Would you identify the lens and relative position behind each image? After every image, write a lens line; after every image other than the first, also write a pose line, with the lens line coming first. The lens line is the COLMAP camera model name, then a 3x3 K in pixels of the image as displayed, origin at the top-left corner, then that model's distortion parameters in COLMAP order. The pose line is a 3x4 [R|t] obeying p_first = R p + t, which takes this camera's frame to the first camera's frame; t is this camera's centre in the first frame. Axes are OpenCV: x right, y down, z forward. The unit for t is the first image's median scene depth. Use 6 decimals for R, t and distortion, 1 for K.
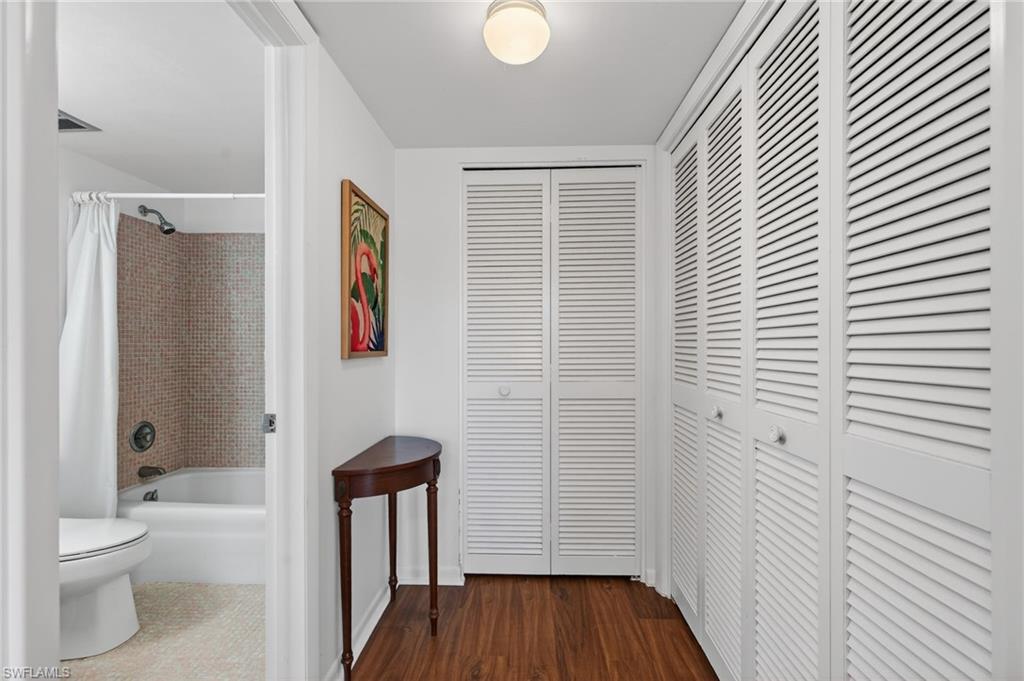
lens RADIAL K [[460.4, 0, 514.4], [0, 460.4, 343.7], [0, 0, 1]] dist [-0.001951, 0.000359]
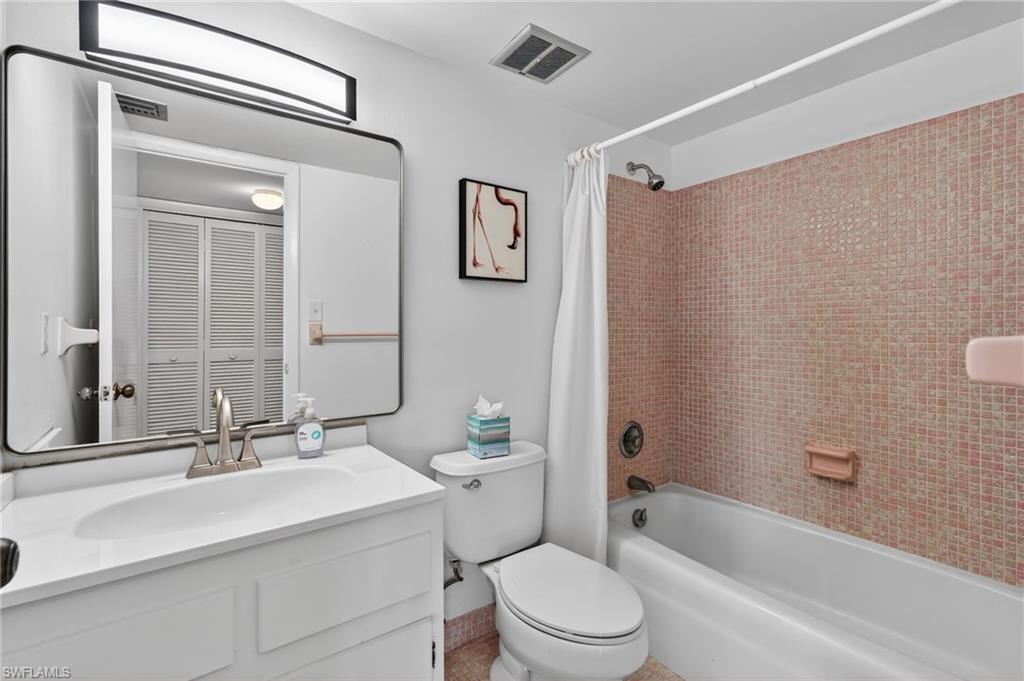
lens RADIAL K [[460.4, 0, 514.7], [0, 460.4, 335.1], [0, 0, 1]] dist [-0.001951, 0.000359]
pose [[0.611483, 0.004810, -0.791243, -0.276002], [0.004111, 0.999949, 0.009255, 0.003807], [0.791247, -0.008912, 0.611432, 0.321719]]
